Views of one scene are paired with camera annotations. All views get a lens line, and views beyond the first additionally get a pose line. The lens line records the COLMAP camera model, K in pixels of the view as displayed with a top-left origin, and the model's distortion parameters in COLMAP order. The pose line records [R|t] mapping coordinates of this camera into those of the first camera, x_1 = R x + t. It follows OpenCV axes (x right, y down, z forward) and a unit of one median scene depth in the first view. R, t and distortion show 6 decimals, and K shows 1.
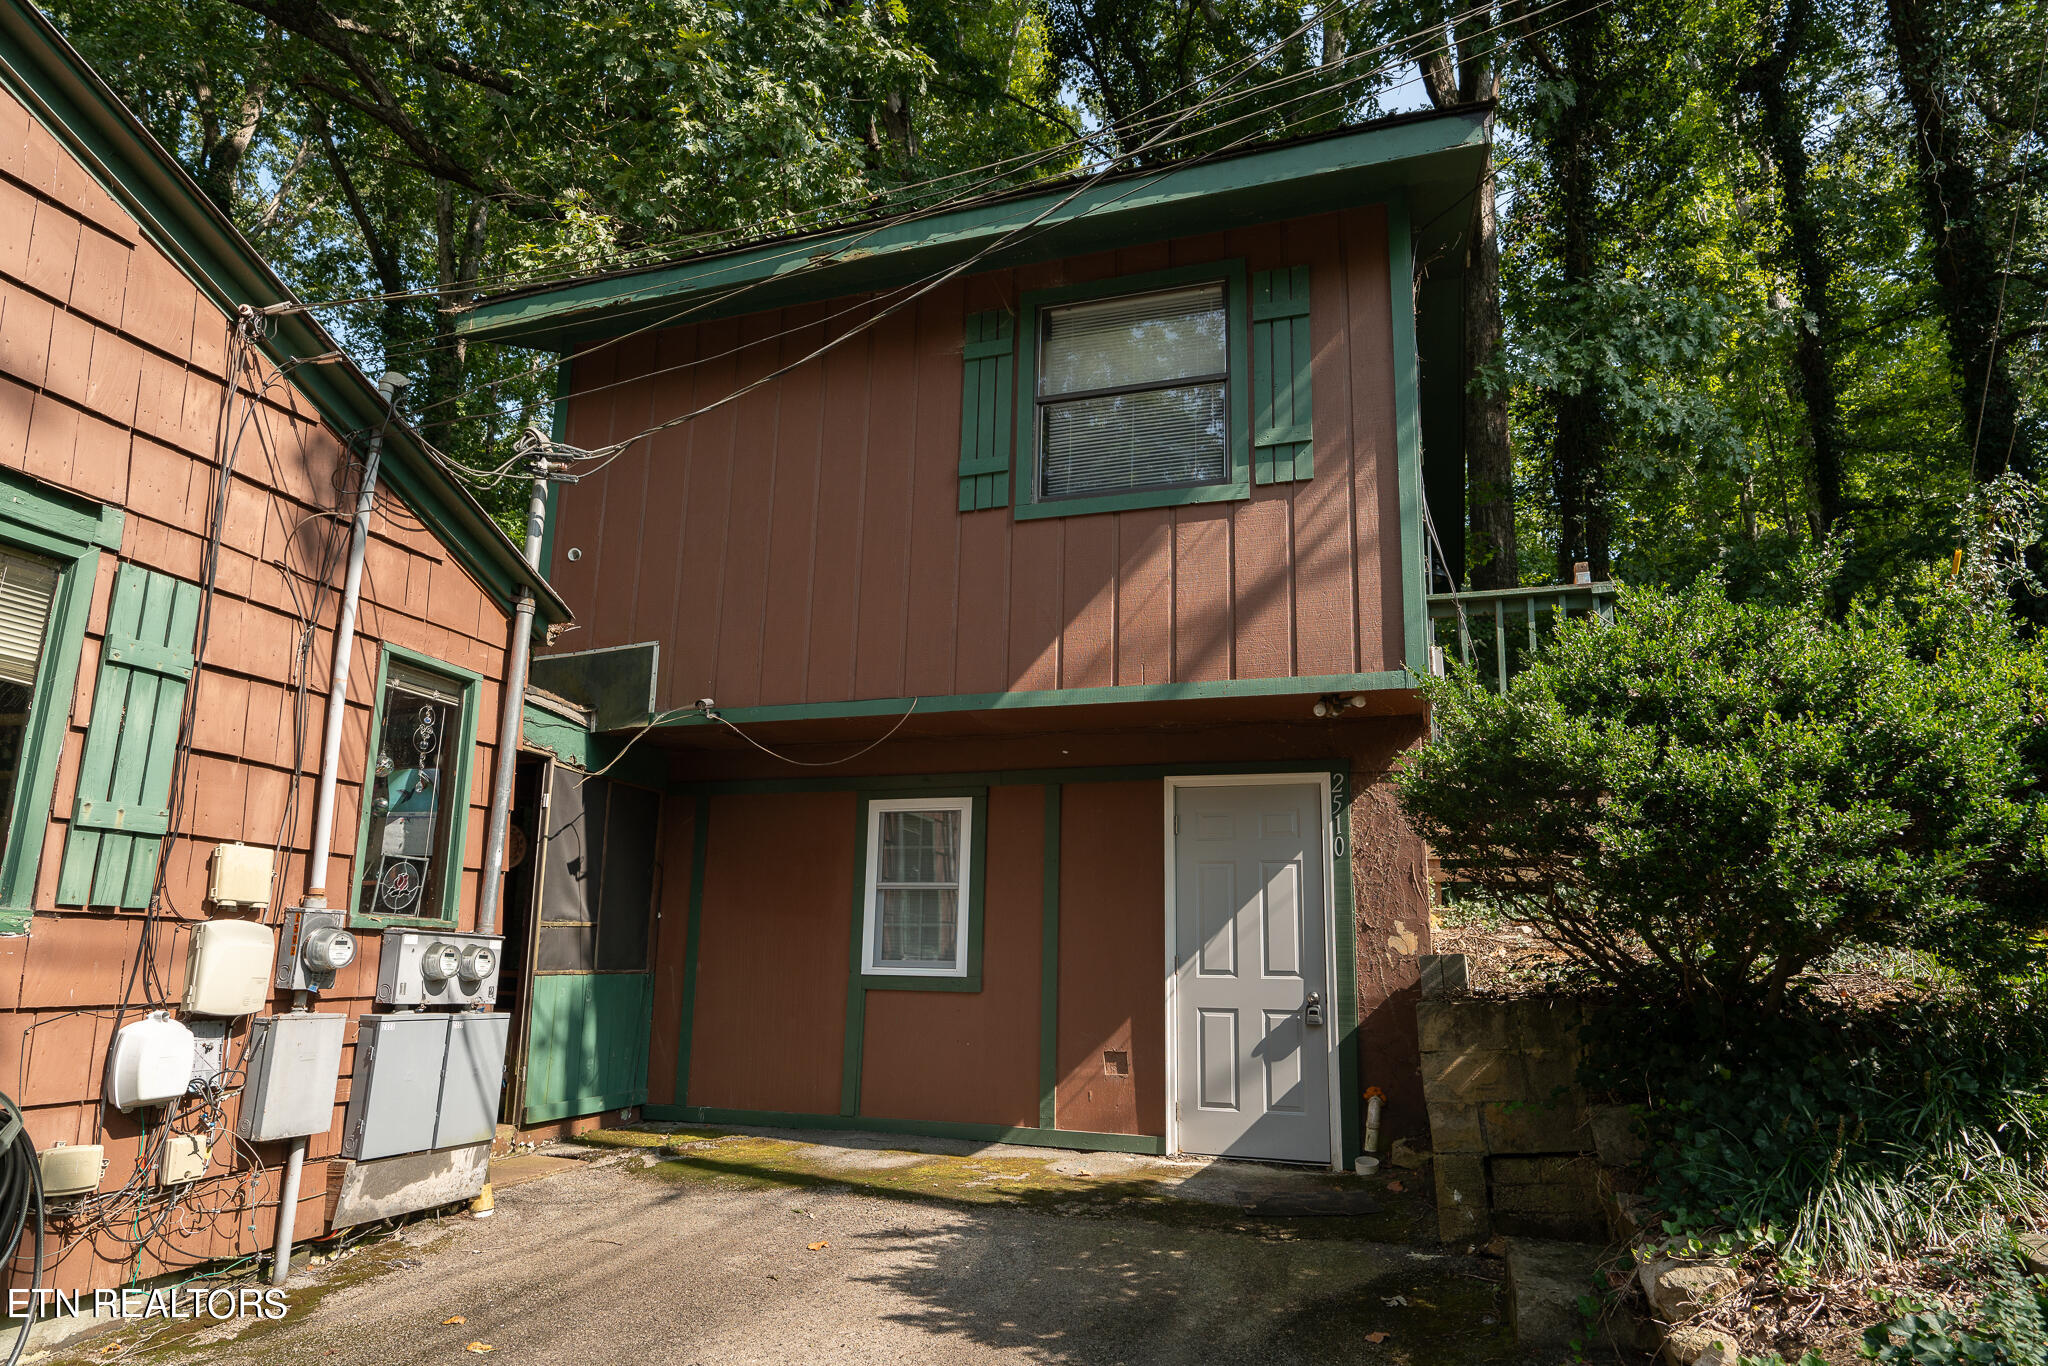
lens RADIAL K [[1154.5, 0, 1025.5], [0, 1154.5, 729.8], [0, 0, 1]] dist [-0.003439, -0.000365]
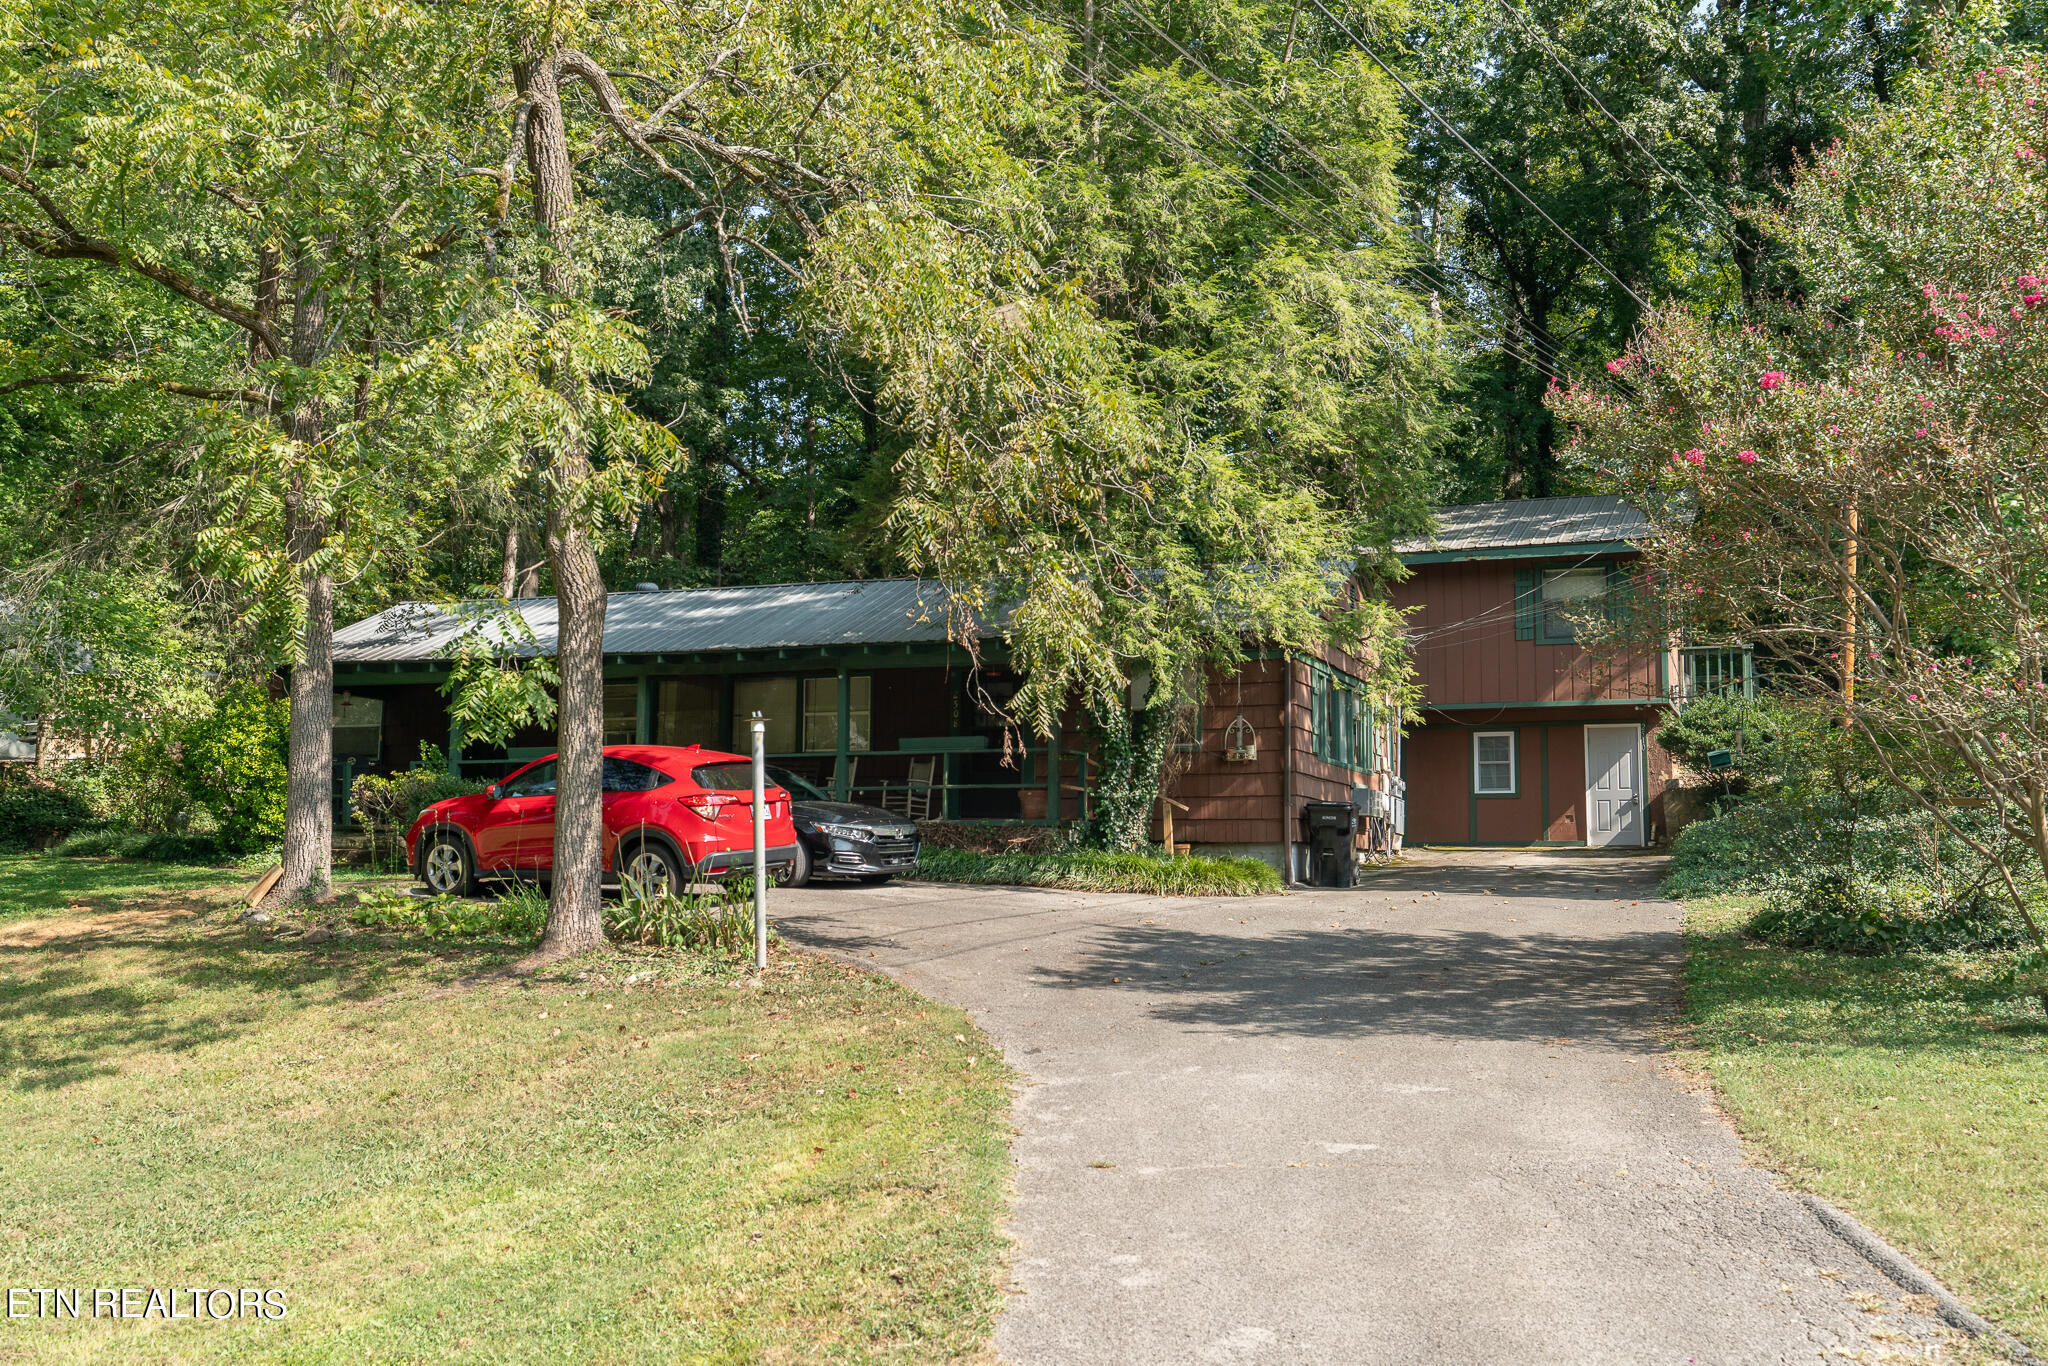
lens RADIAL K [[2039.7, 0, 1024.0], [0, 2039.7, 683.0], [0, 0, 1]] dist [0.015382, -0.001524]
pose [[0.997512, -0.025733, -0.065635, -1.048339], [0.032417, 0.994164, 0.102895, -0.705153], [0.062604, -0.104766, 0.992524, -4.639653]]
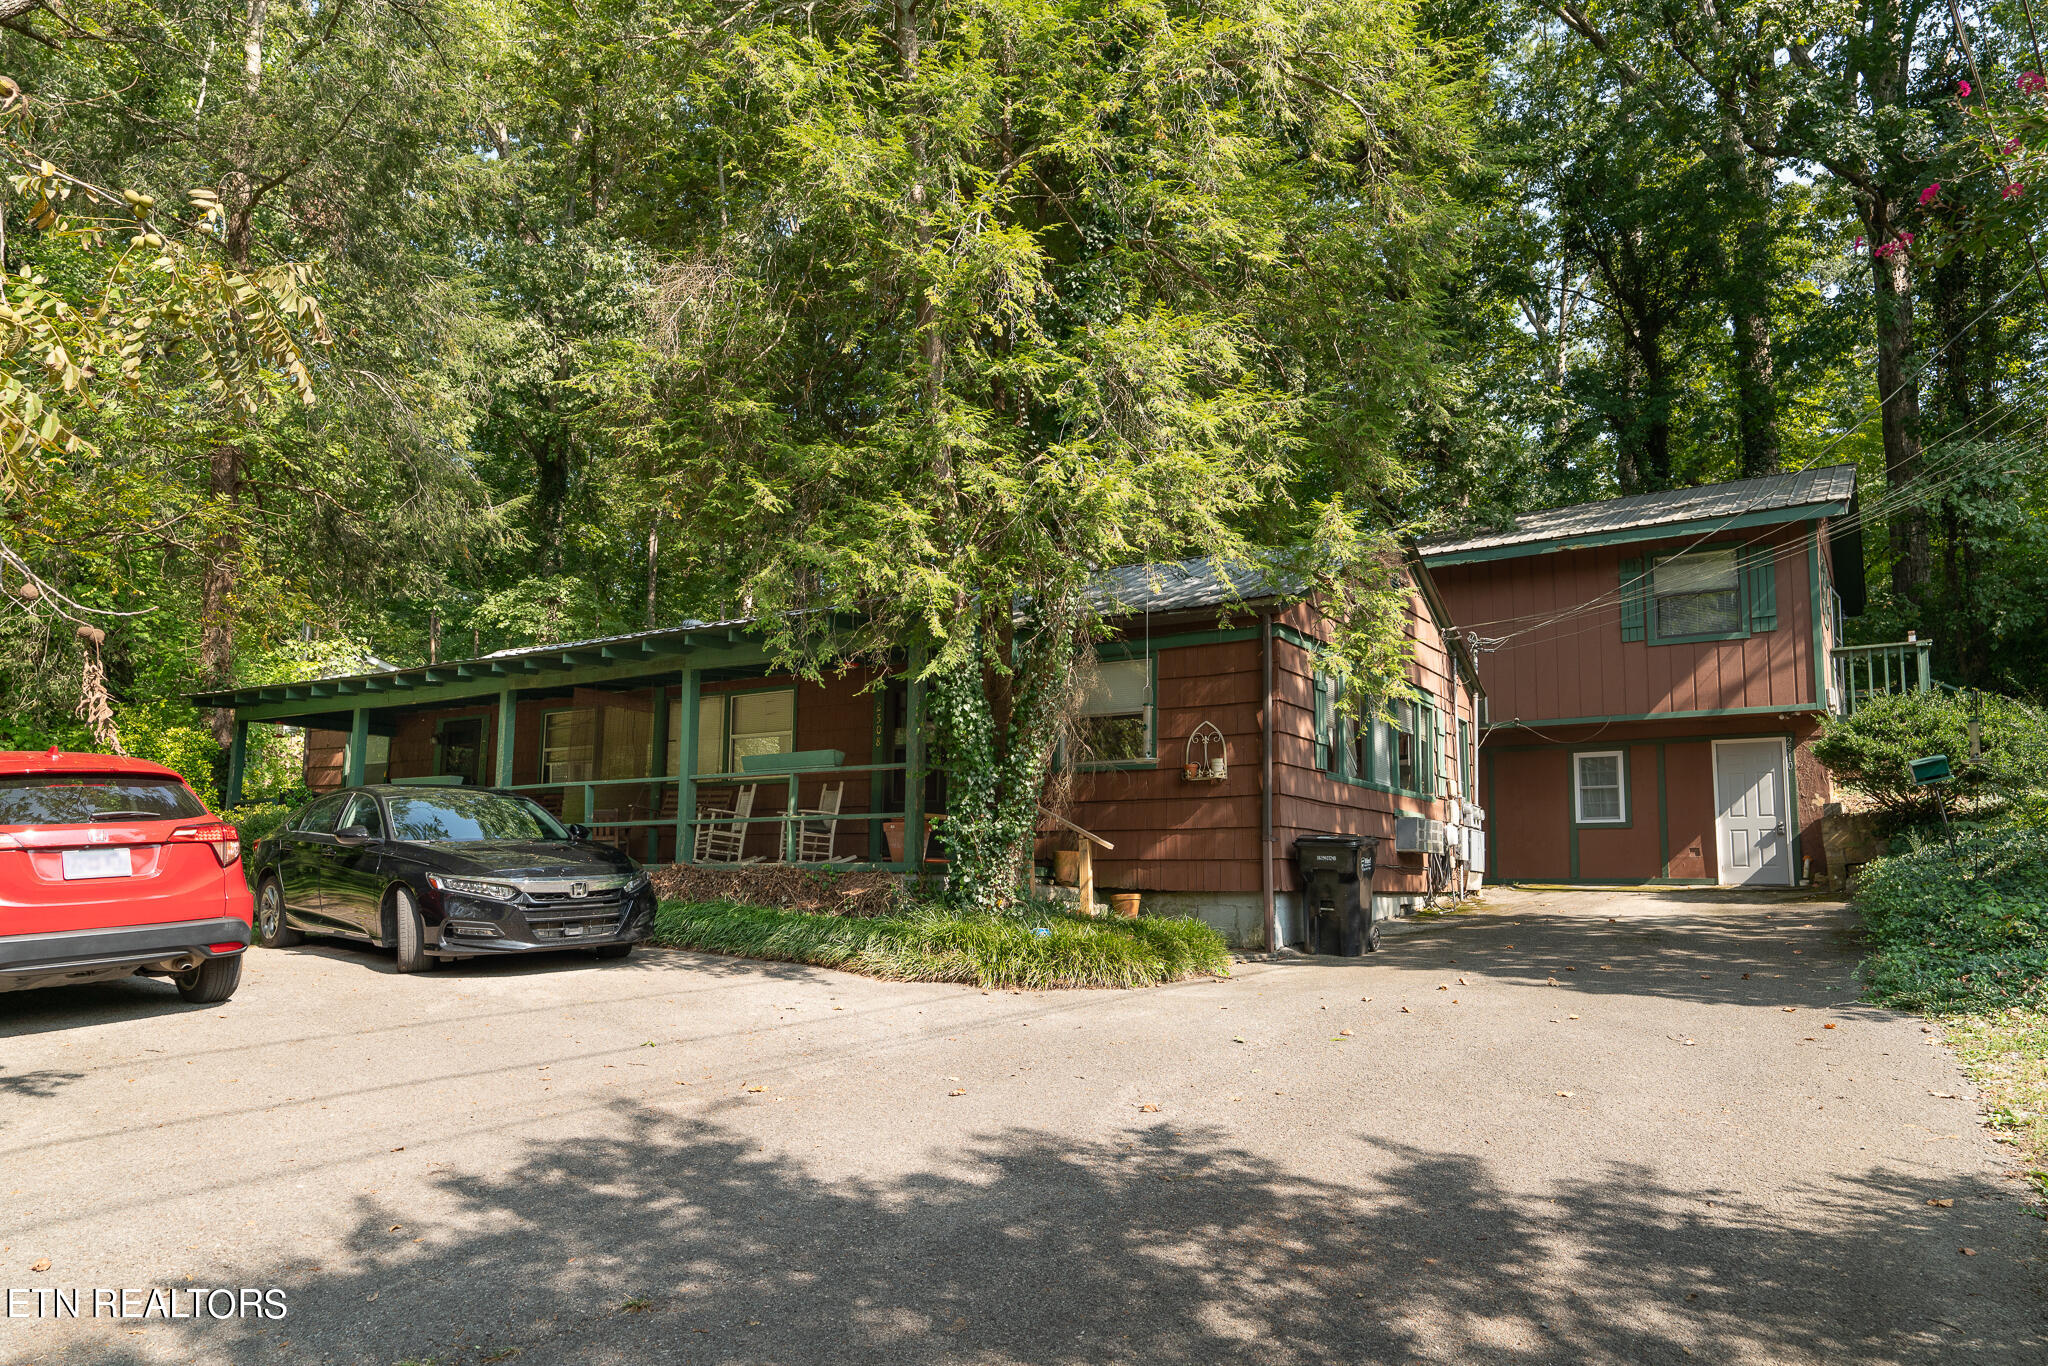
lens RADIAL K [[1282.4, 0, 1027.9], [0, 1282.4, 748.2], [0, 0, 1]] dist [0.000861, 0.004258]
pose [[0.959225, -0.045581, -0.278945, -0.569245], [0.071696, 0.993871, 0.084143, -0.305406], [0.273400, -0.100711, 0.956614, -2.238820]]
